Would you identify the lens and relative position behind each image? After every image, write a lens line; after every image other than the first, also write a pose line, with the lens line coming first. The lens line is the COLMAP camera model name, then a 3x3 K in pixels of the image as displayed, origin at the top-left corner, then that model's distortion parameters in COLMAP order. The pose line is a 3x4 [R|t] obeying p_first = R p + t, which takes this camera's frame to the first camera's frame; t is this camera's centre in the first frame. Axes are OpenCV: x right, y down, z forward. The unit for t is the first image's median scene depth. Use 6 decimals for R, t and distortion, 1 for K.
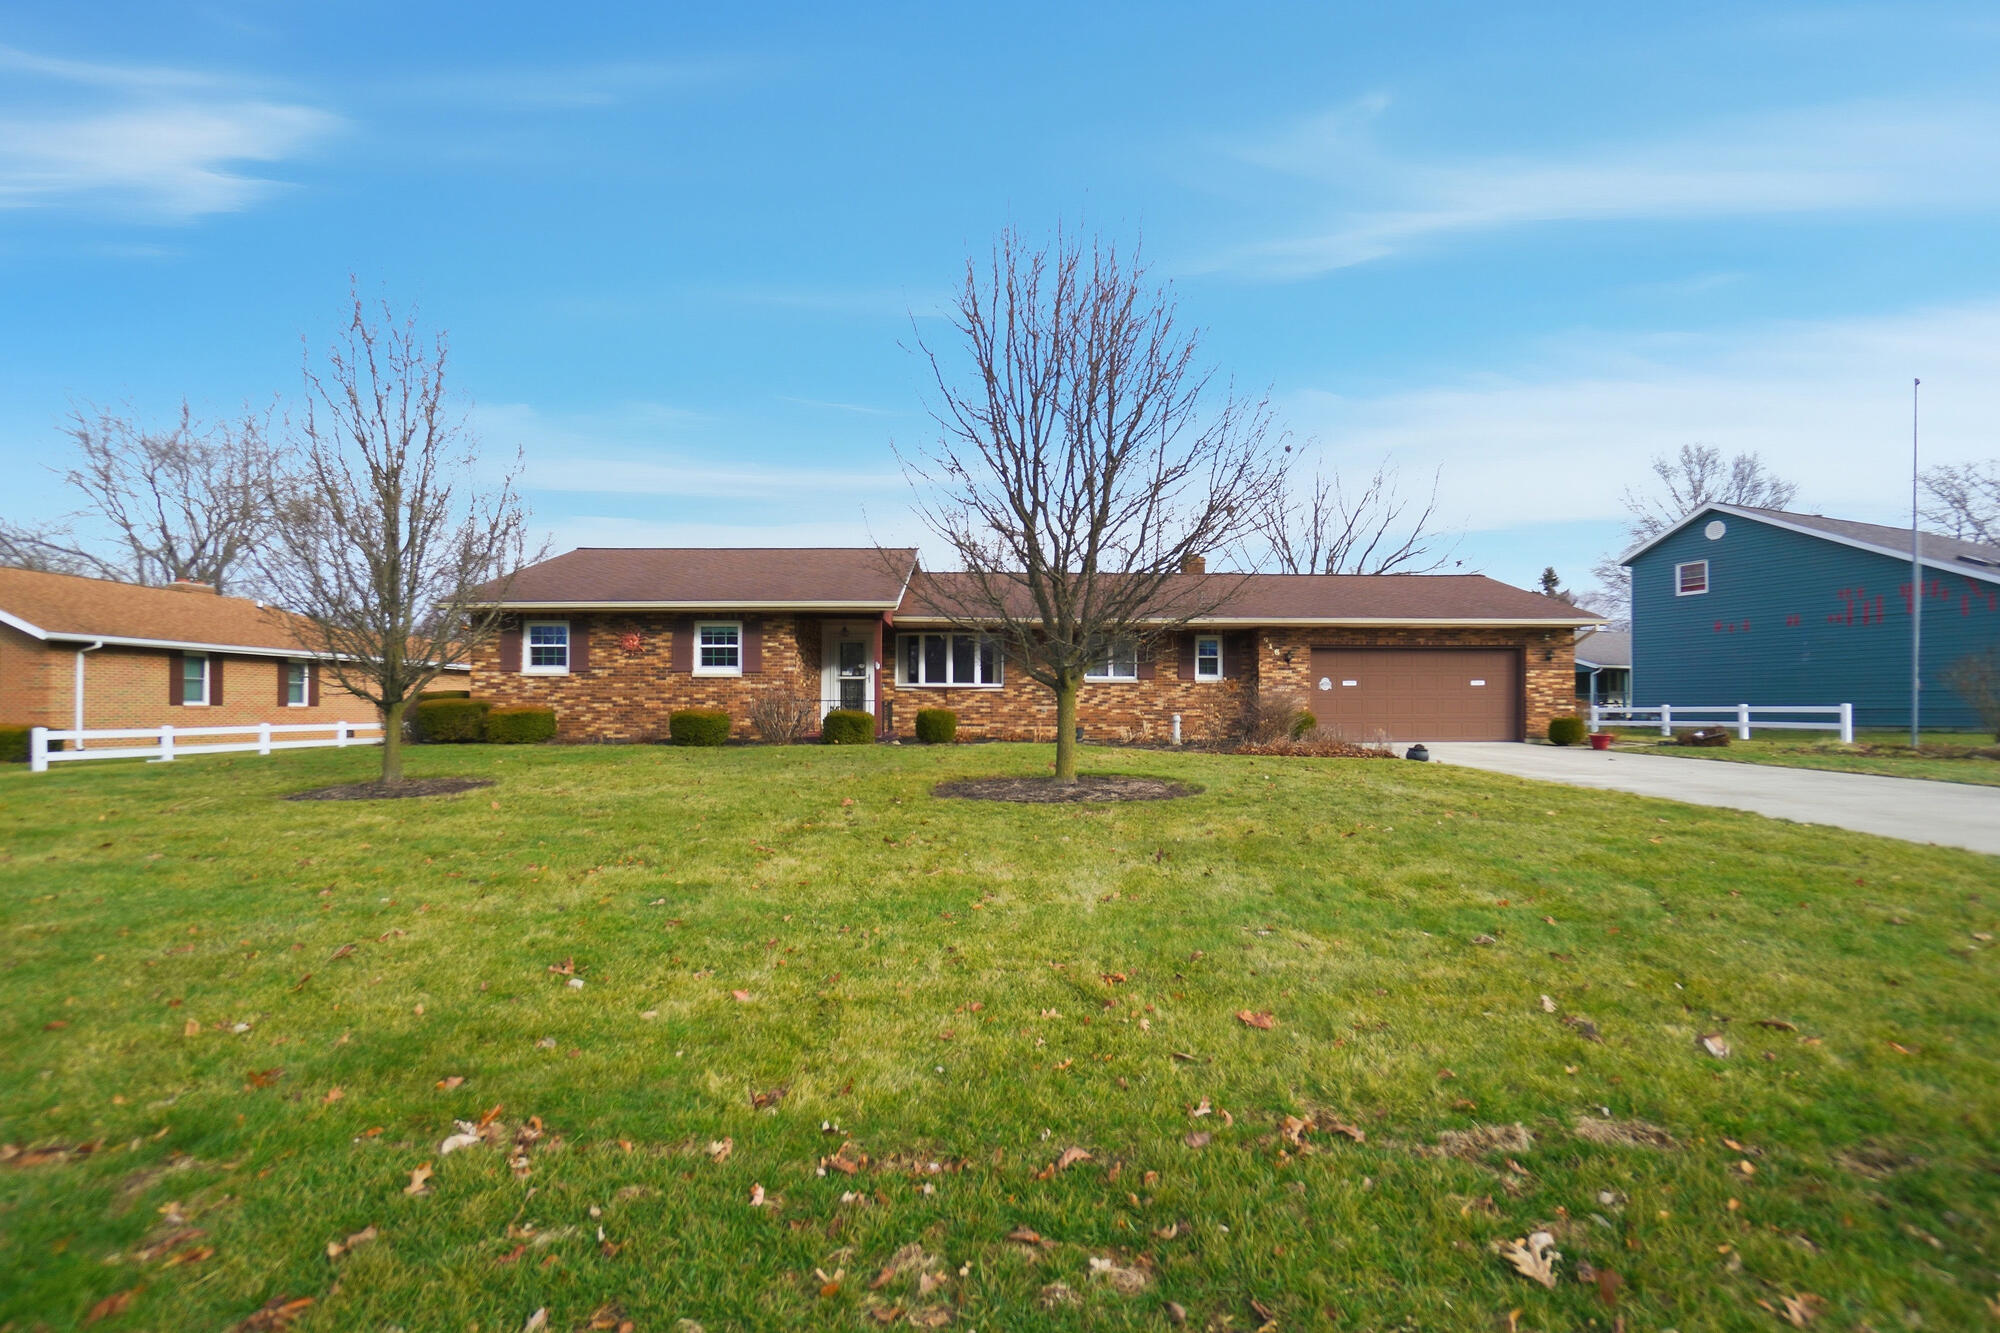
lens RADIAL K [[899.7, 0, 997.8], [0, 899.7, 710.2], [0, 0, 1]] dist [-0.003368, 0.000043]
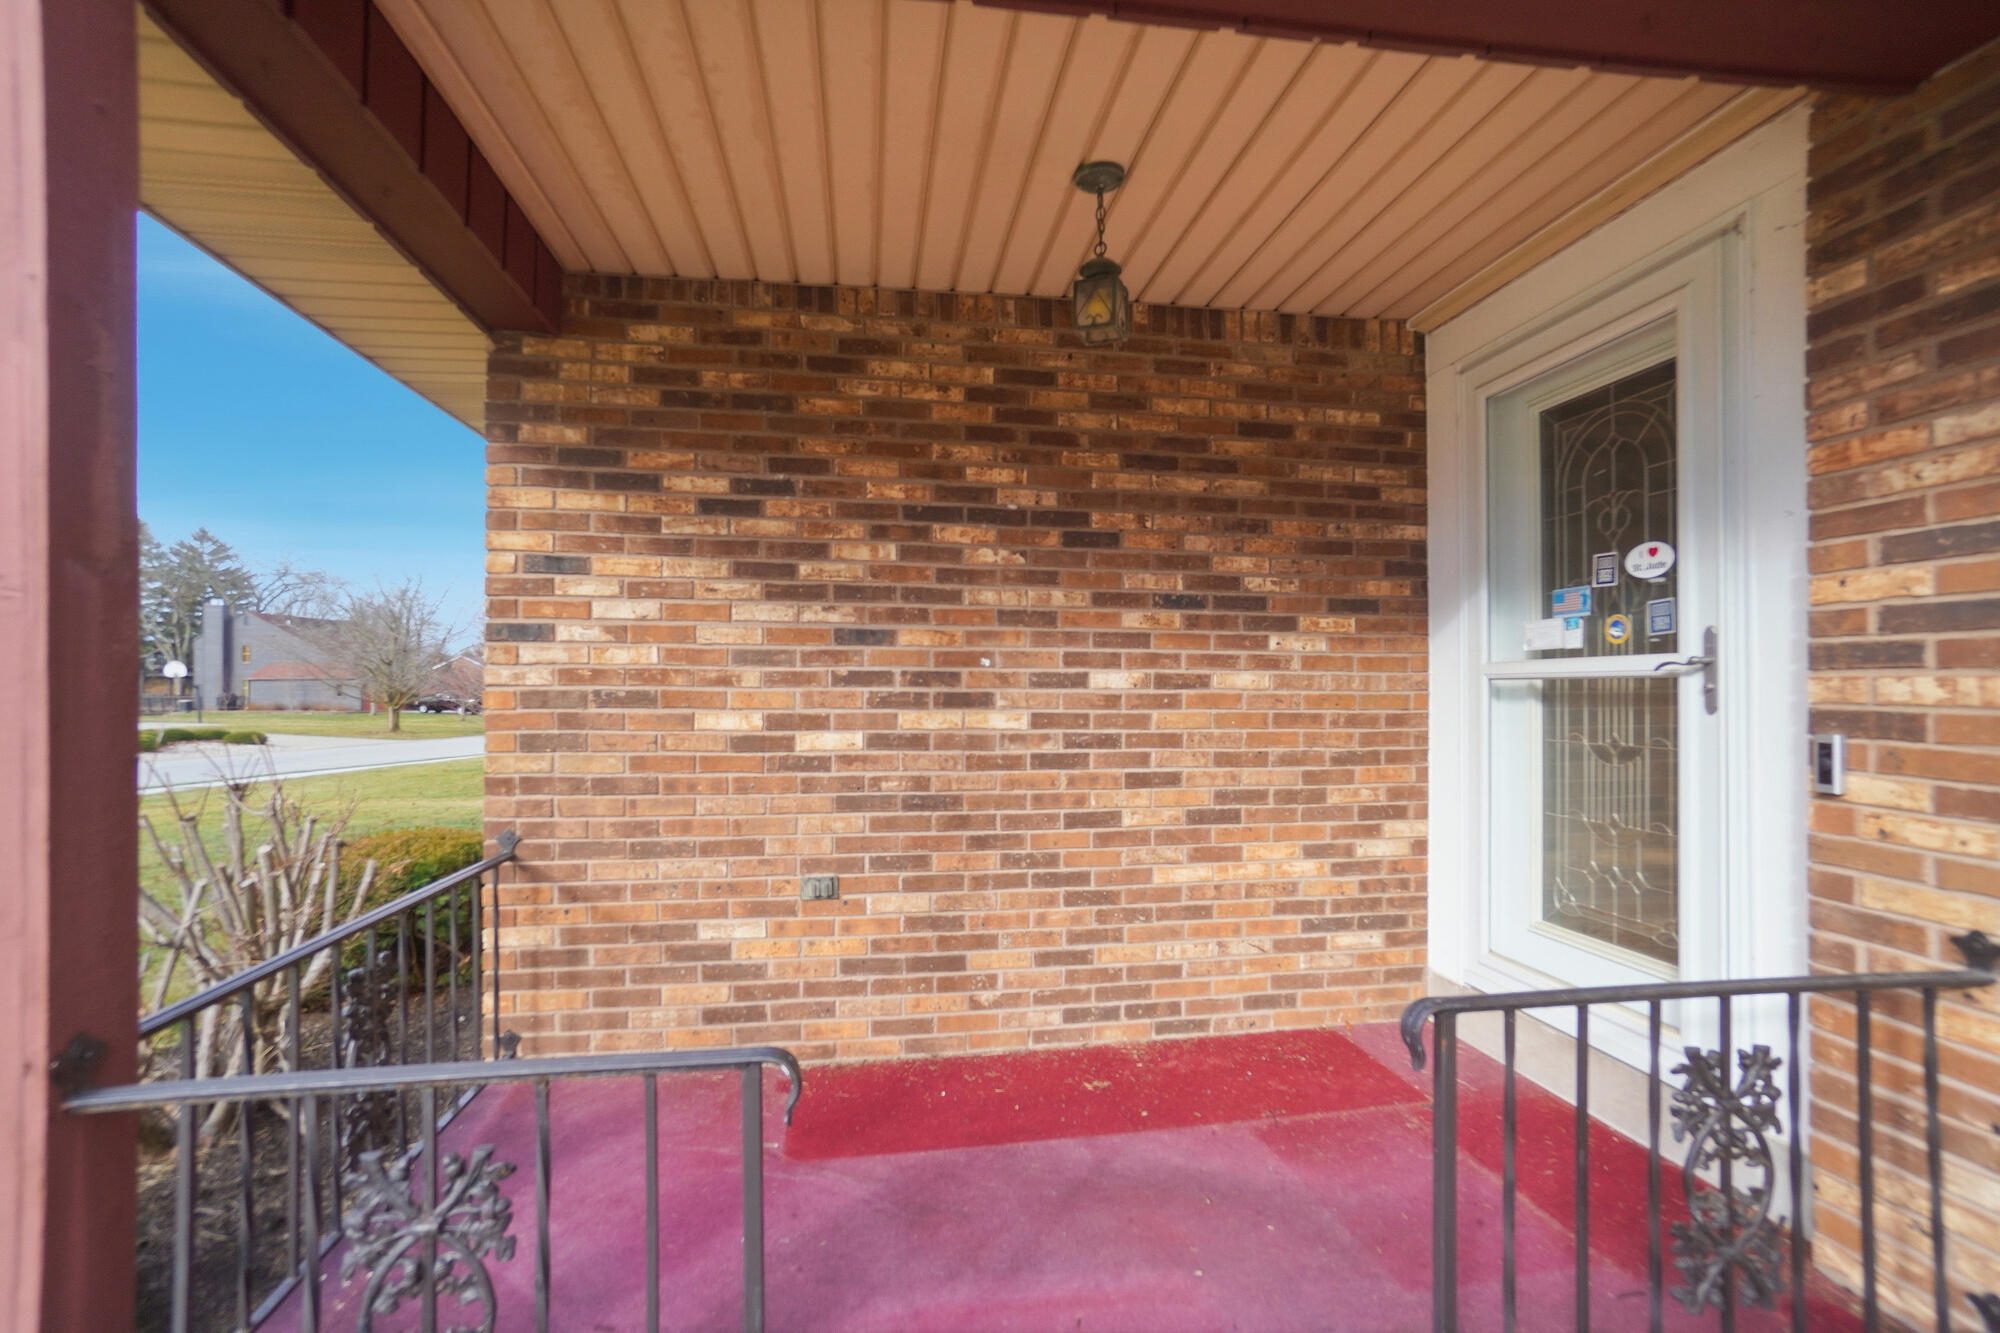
lens RADIAL K [[899.7, 0, 992.6], [0, 899.7, 679.2], [0, 0, 1]] dist [-0.003368, 0.000043]
pose [[0.146475, -0.011994, -0.989142, -0.053138], [0.006405, 0.999917, -0.011177, -0.034293], [0.989194, -0.004698, 0.146540, 0.926043]]
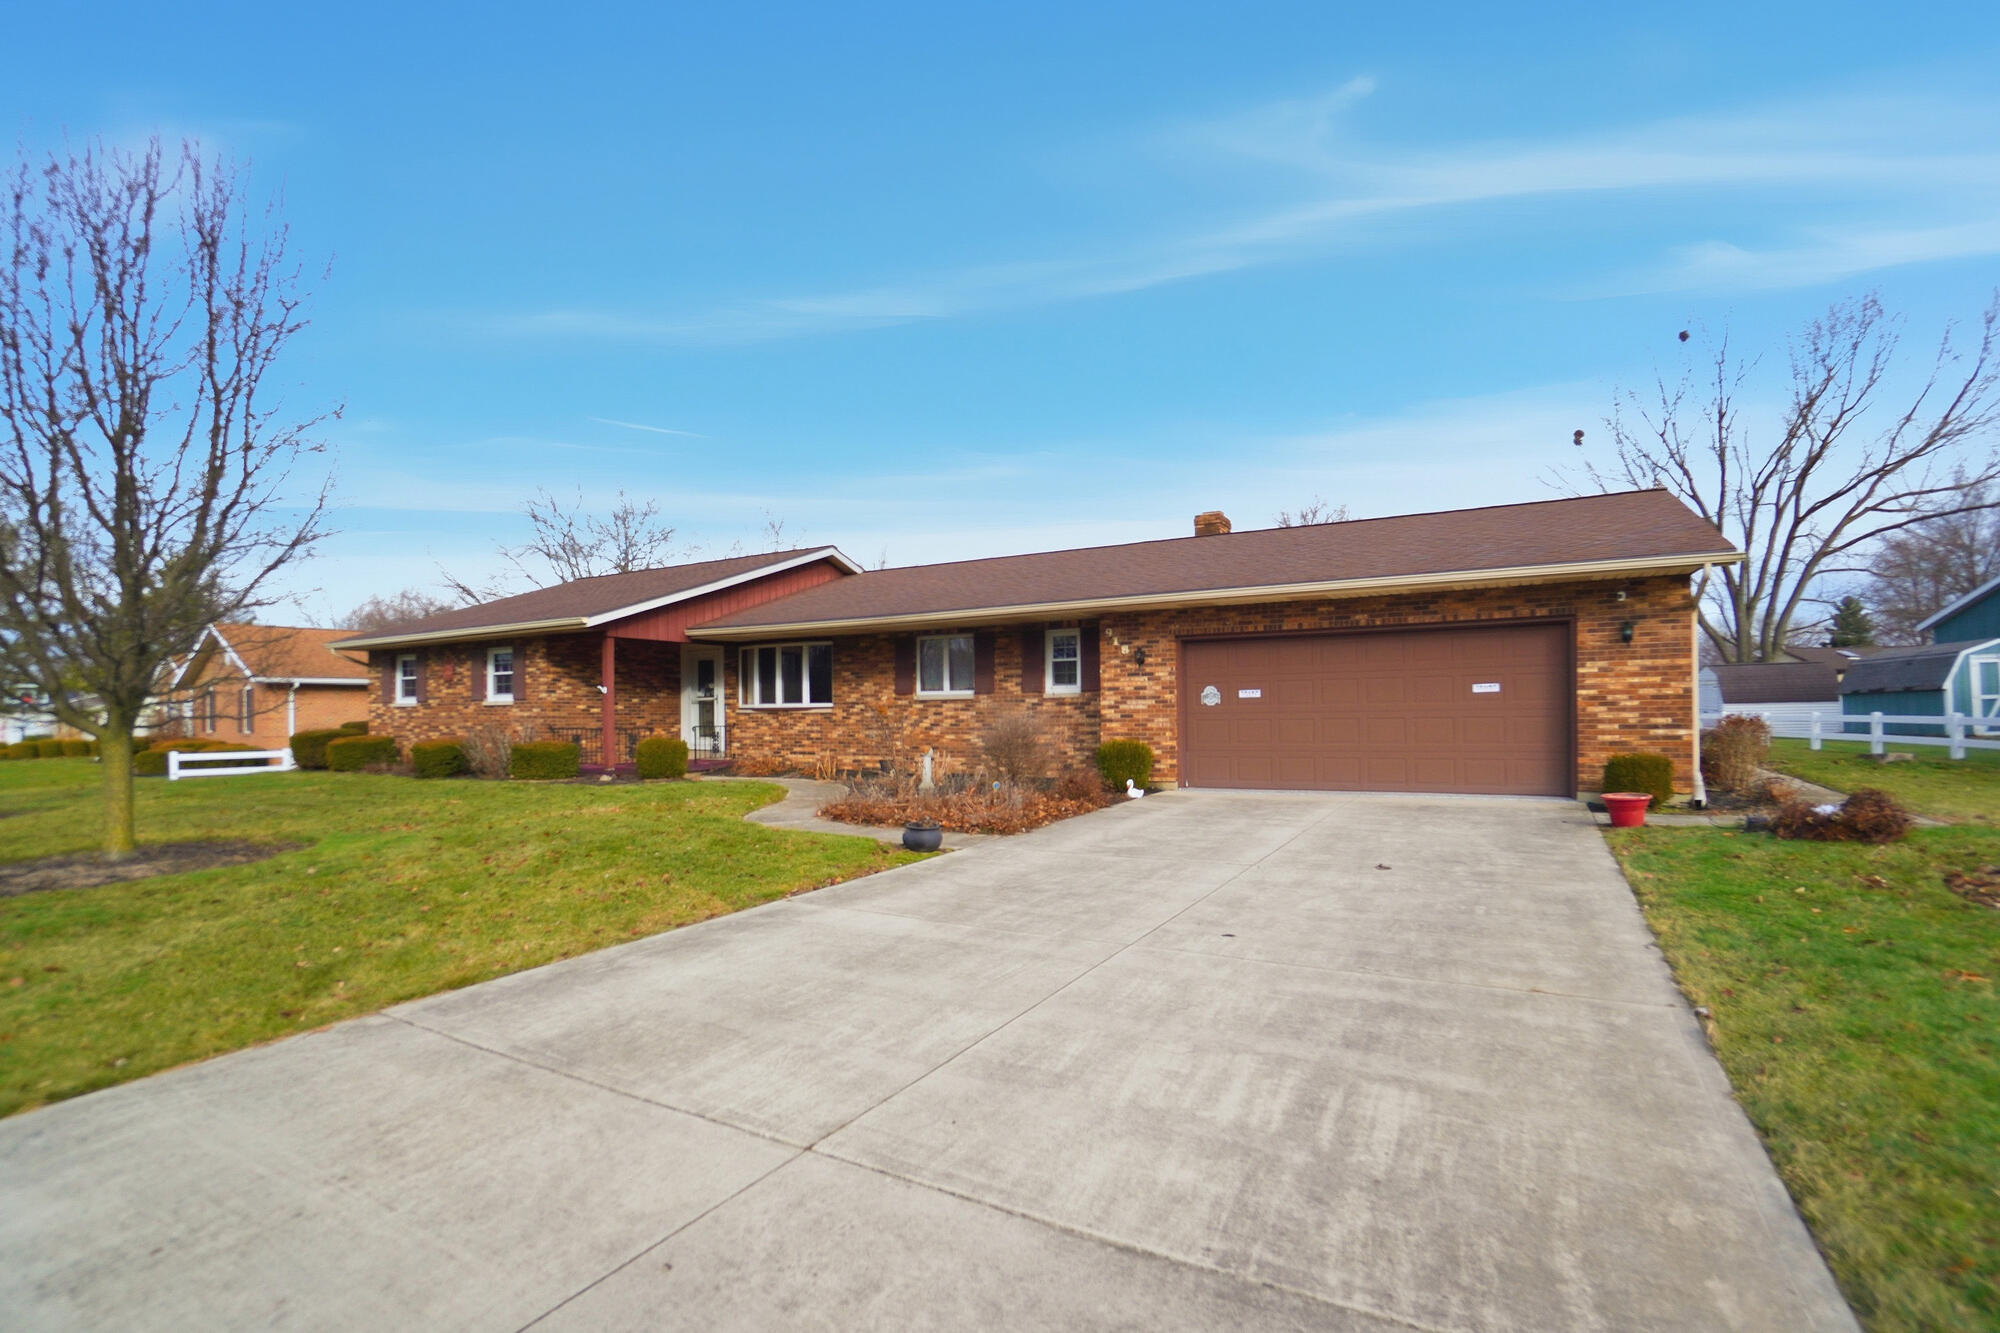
lens RADIAL K [[899.7, 0, 987.4], [0, 899.7, 720.1], [0, 0, 1]] dist [-0.003368, 0.000043]
pose [[0.861590, -0.006427, -0.507565, 0.557708], [0.012499, 0.999885, 0.008555, -0.019598], [0.507452, -0.013715, 0.861571, 0.375075]]
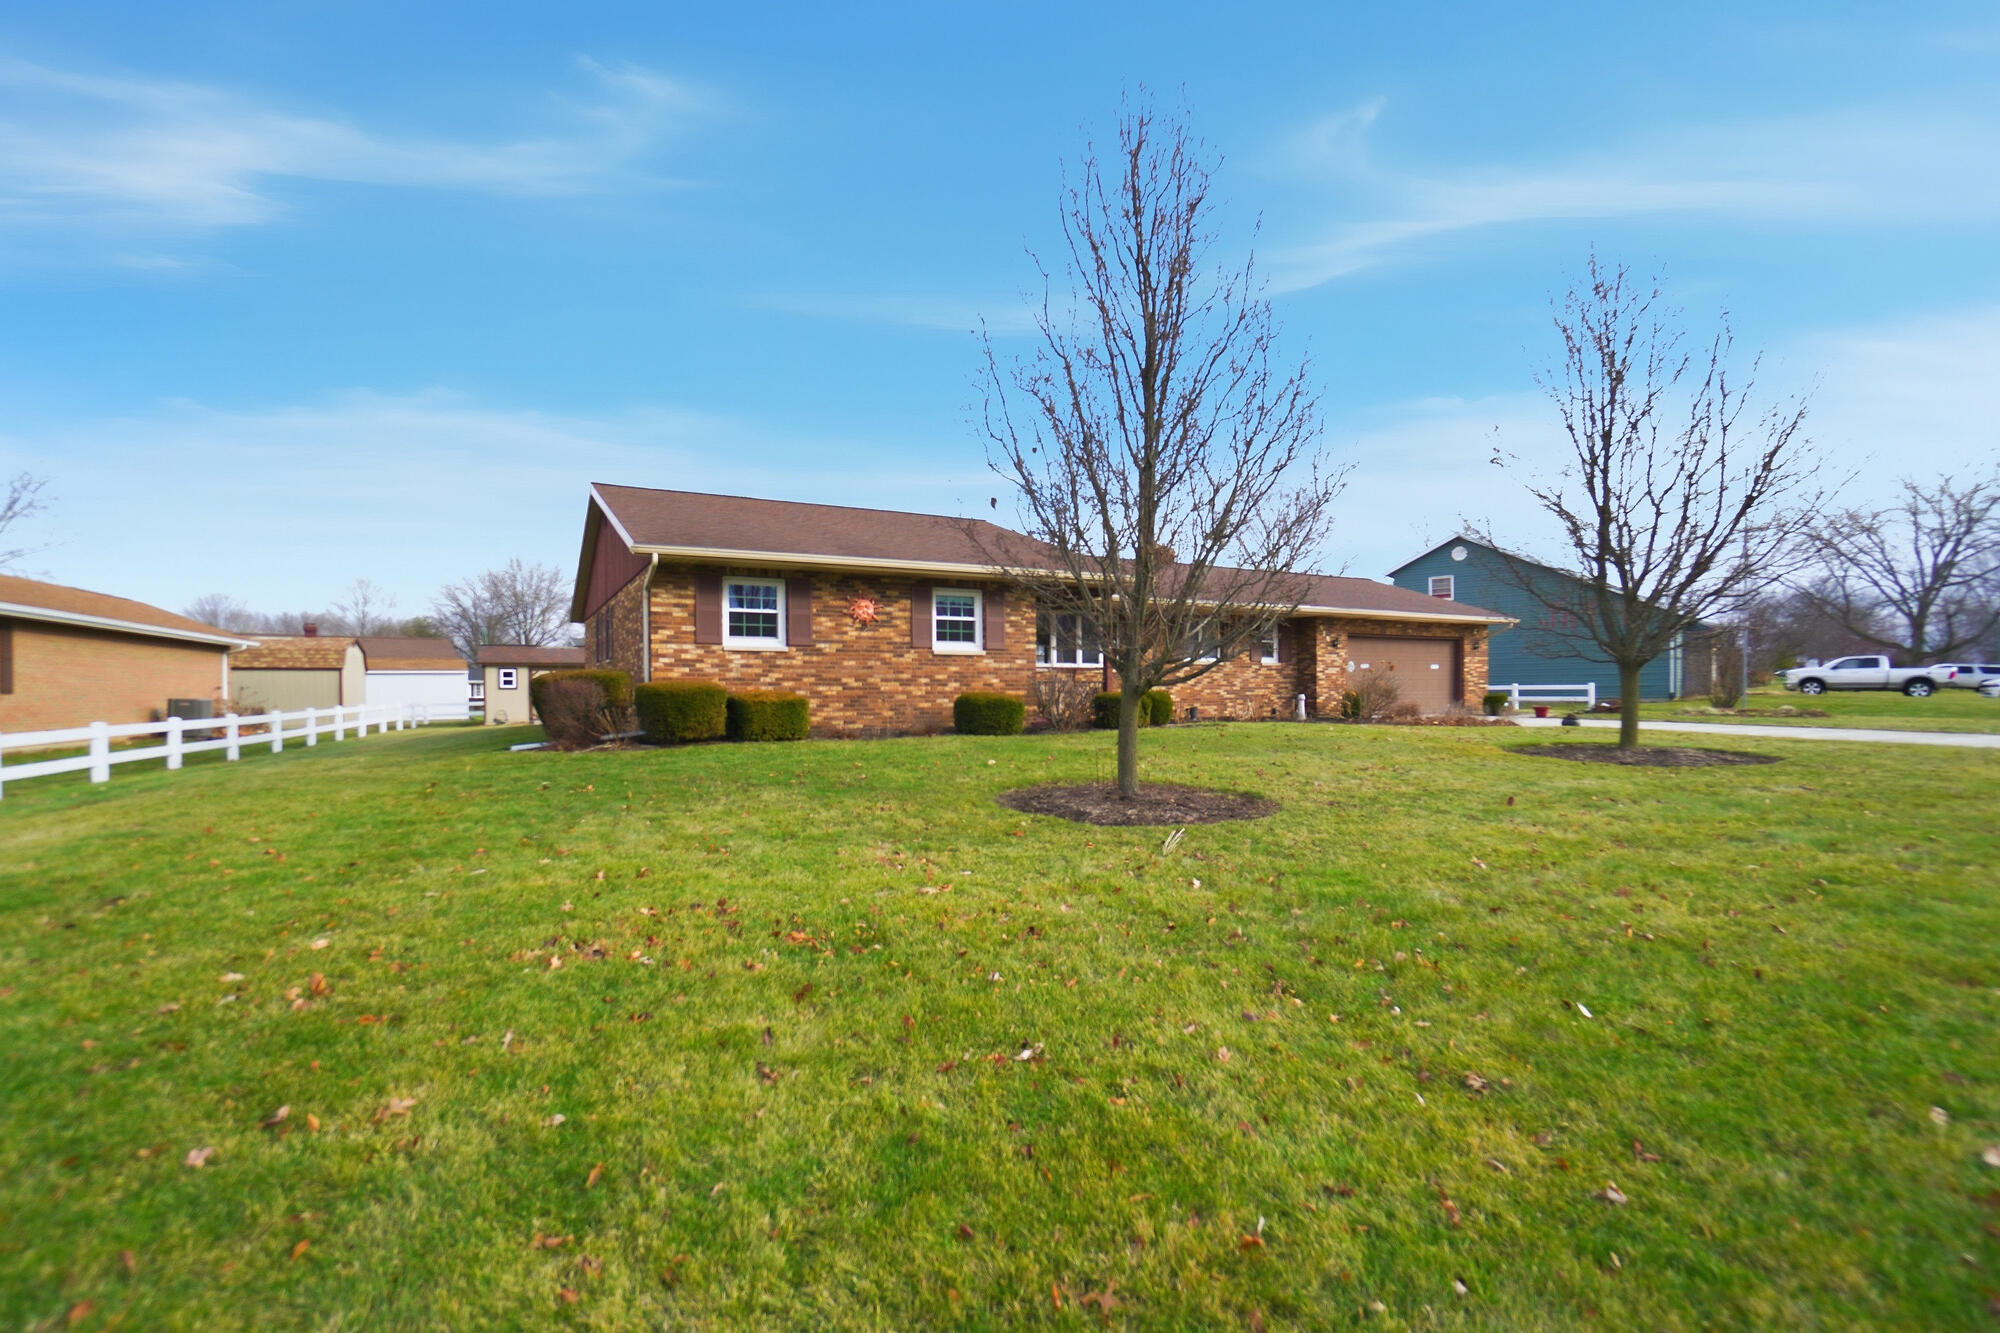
lens RADIAL K [[899.7, 0, 995.4], [0, 899.7, 679.0], [0, 0, 1]] dist [-0.003368, 0.000043]
pose [[0.876307, -0.000500, 0.481754, -0.605430], [0.006457, 0.999922, -0.010707, -0.003891], [-0.481711, 0.012493, 0.876241, 0.205612]]
